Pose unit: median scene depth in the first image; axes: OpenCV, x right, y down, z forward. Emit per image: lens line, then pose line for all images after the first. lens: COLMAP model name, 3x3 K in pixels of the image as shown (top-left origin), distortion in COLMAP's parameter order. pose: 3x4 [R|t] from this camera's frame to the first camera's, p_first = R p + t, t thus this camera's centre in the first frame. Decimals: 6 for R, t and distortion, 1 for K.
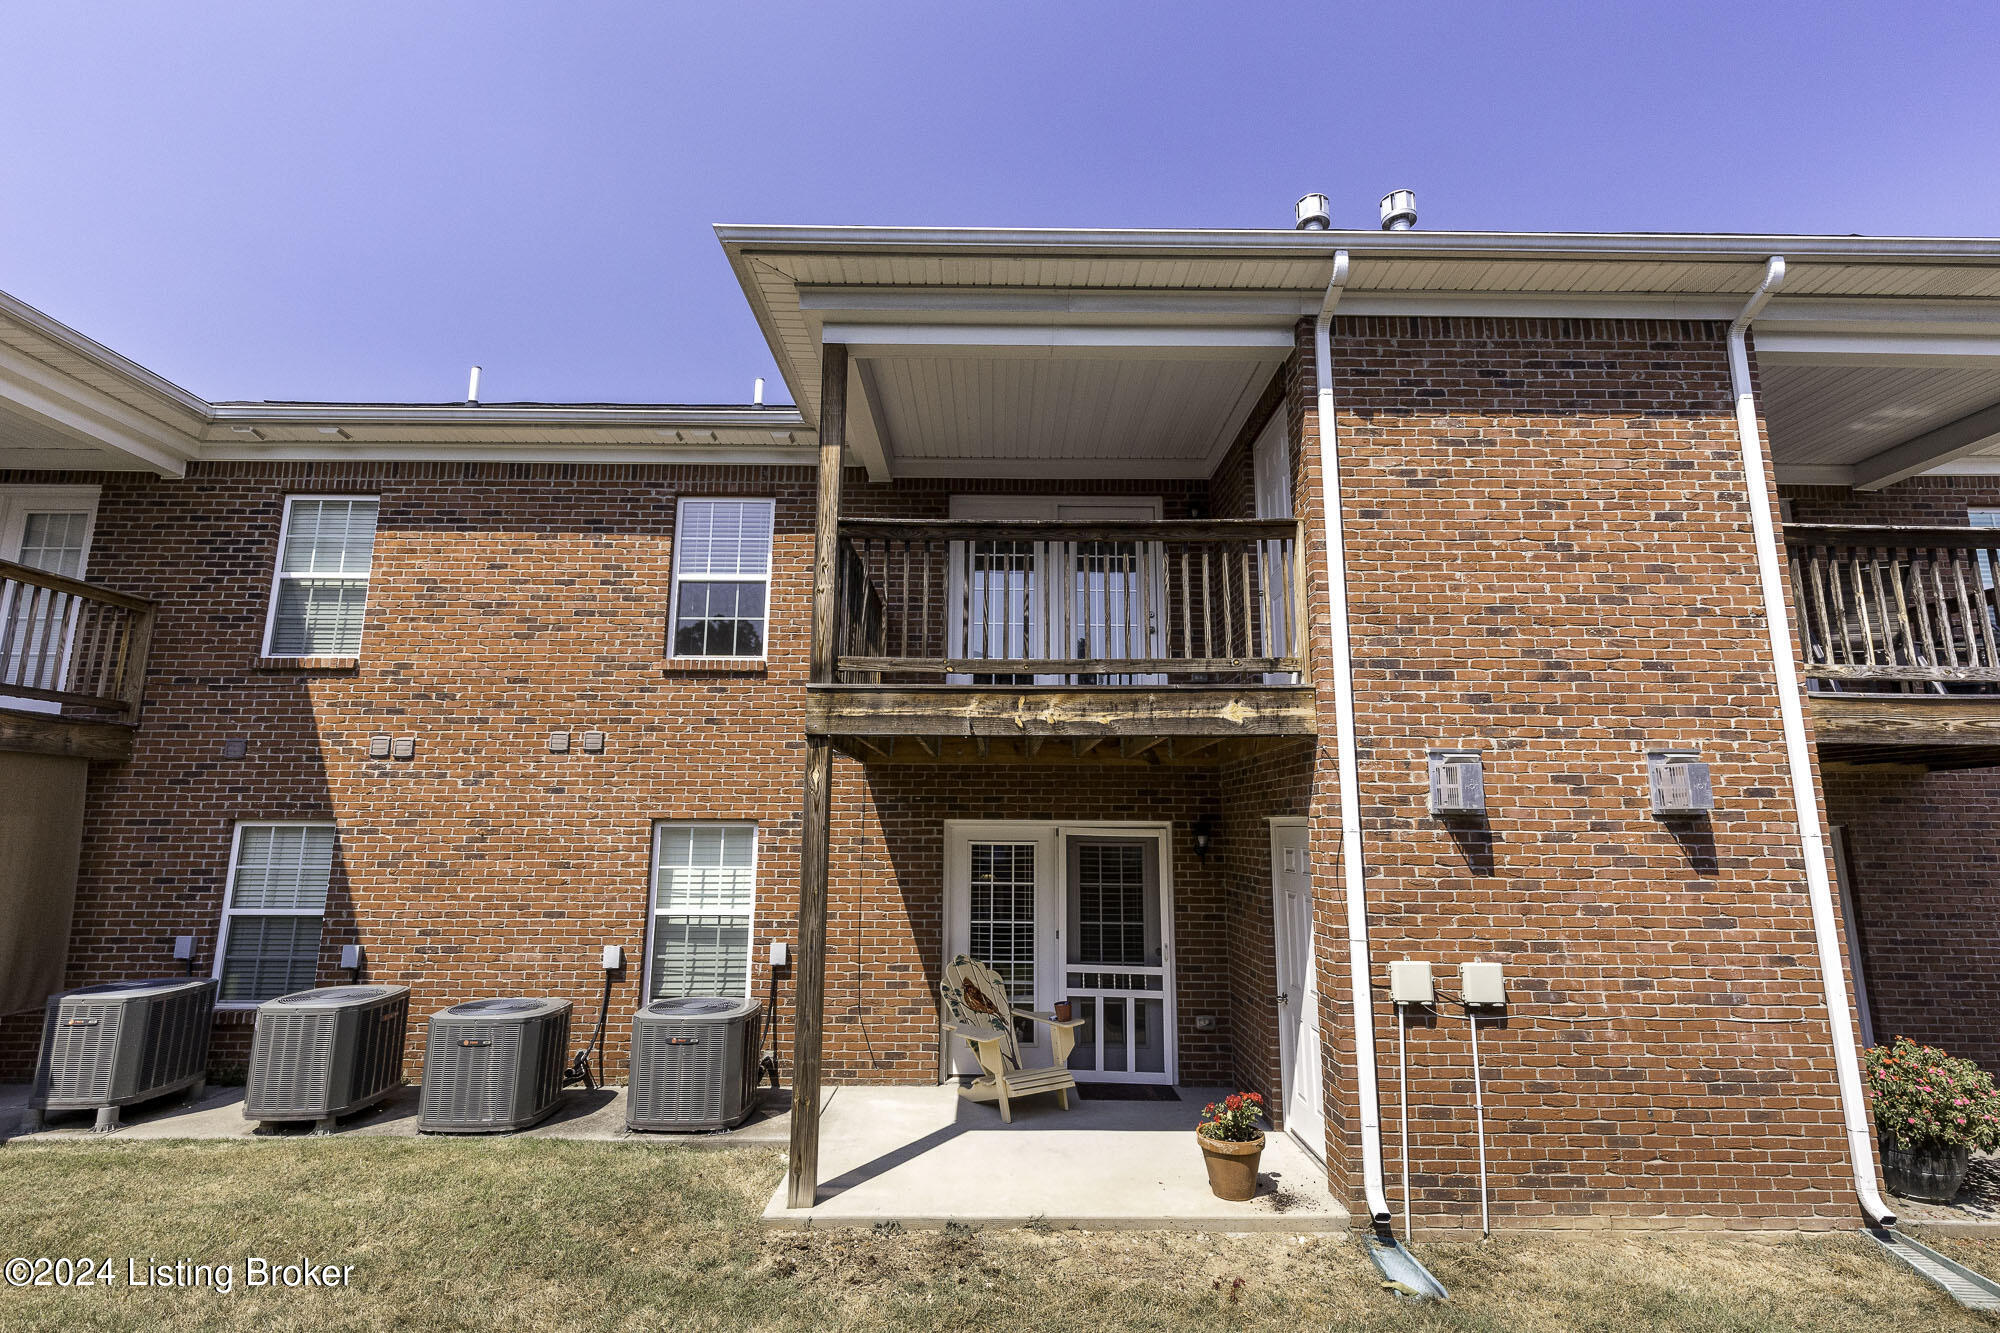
lens RADIAL K [[933.2, 0, 1005.9], [0, 933.2, 695.3], [0, 0, 1]] dist [-0.000167, -0.000053]
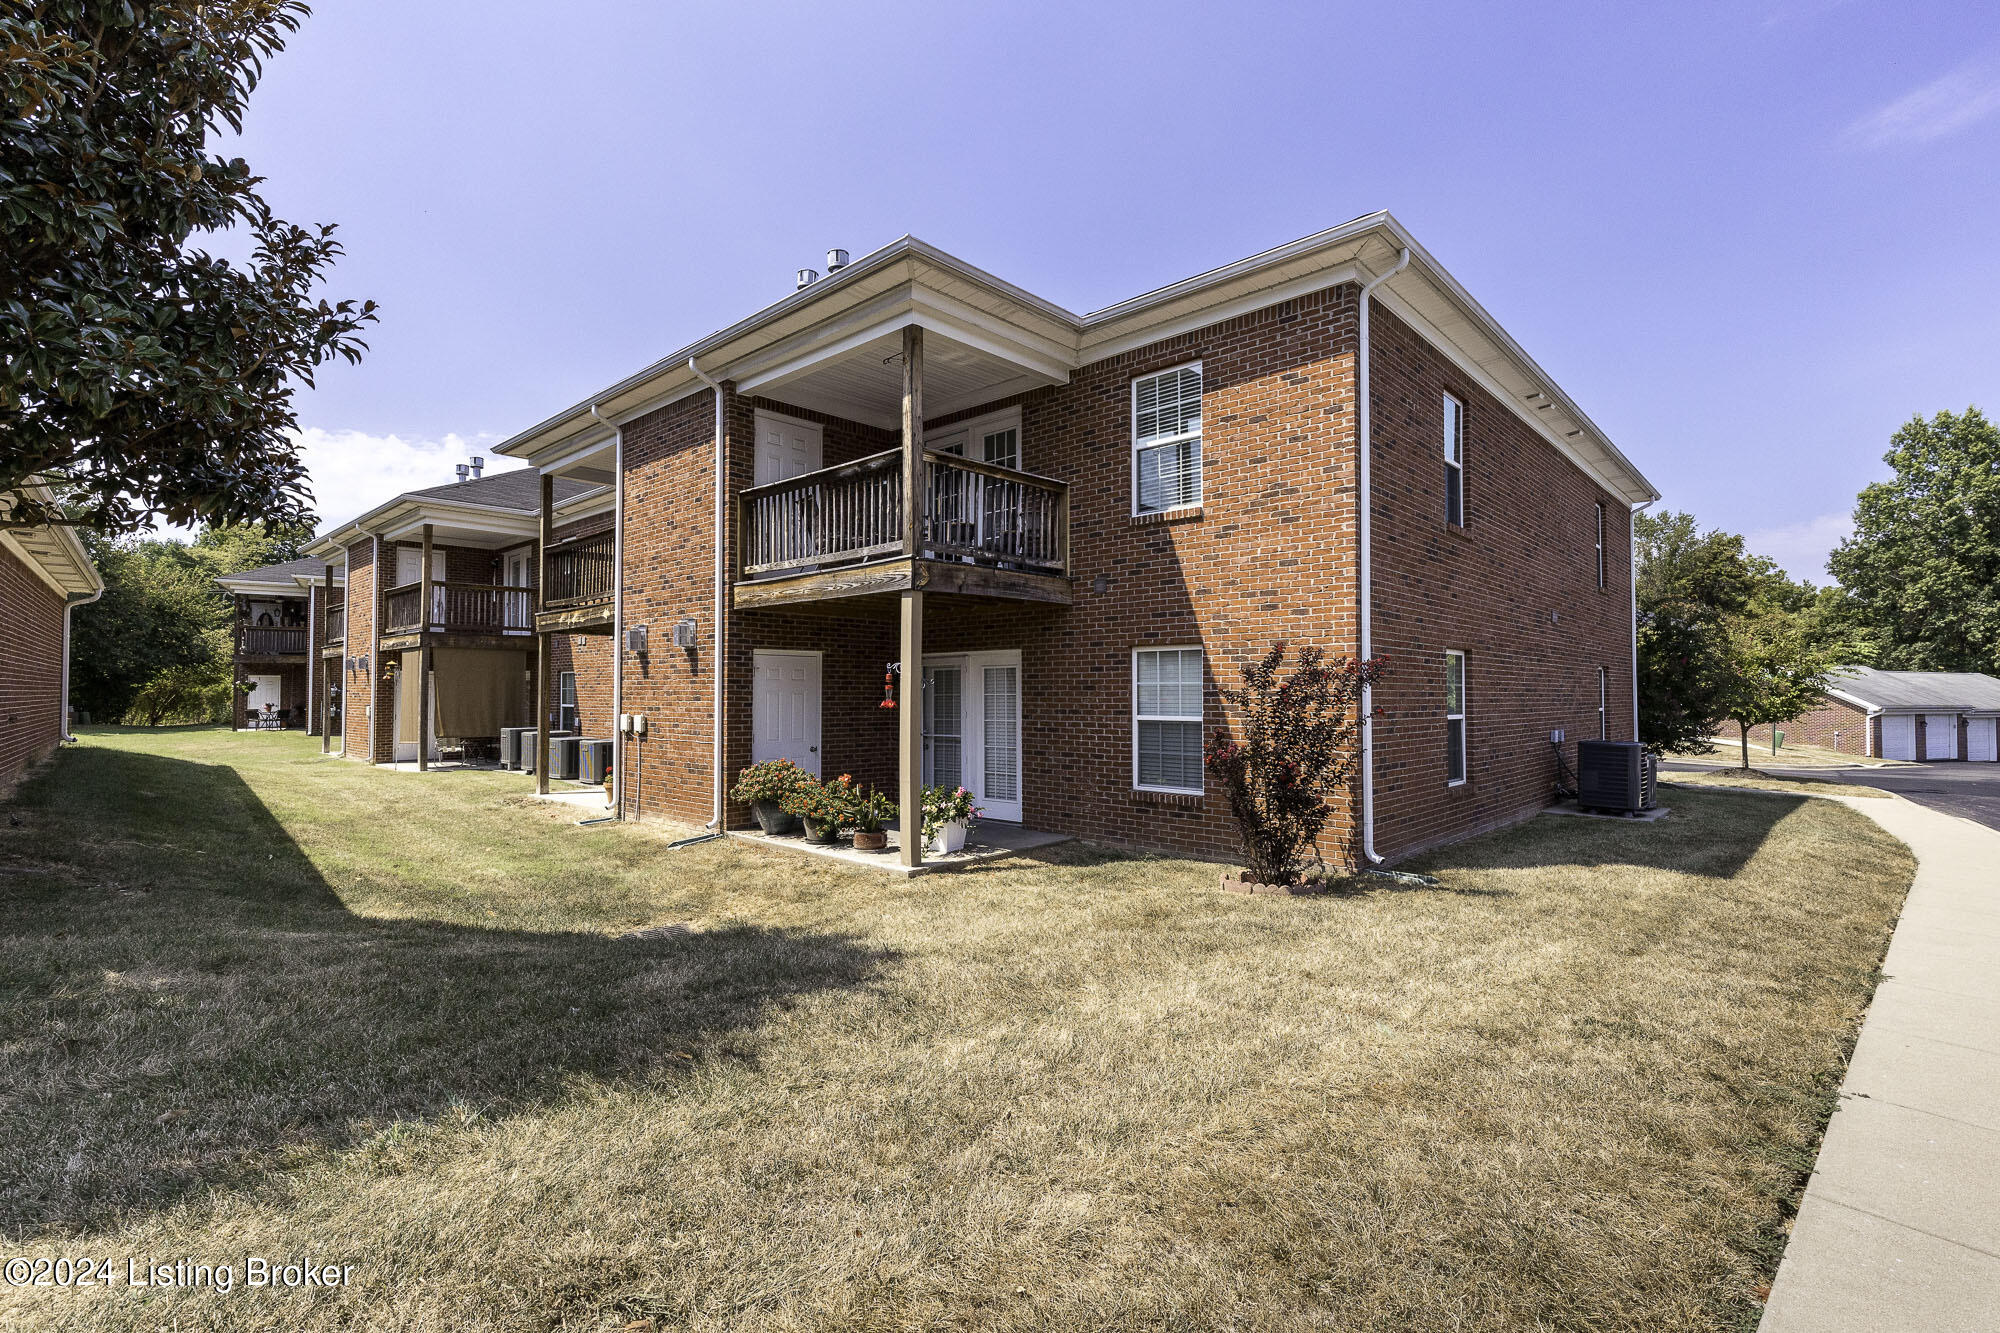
lens RADIAL K [[906.0, 0, 1000.0], [0, 906.0, 666.5], [0, 0, 1]] dist [0.002048, 0.000223]
pose [[0.720674, -0.012138, -0.693168, 1.617506], [0.122703, 0.986295, 0.110301, 0.020149], [0.682329, -0.164544, 0.712286, -0.003786]]
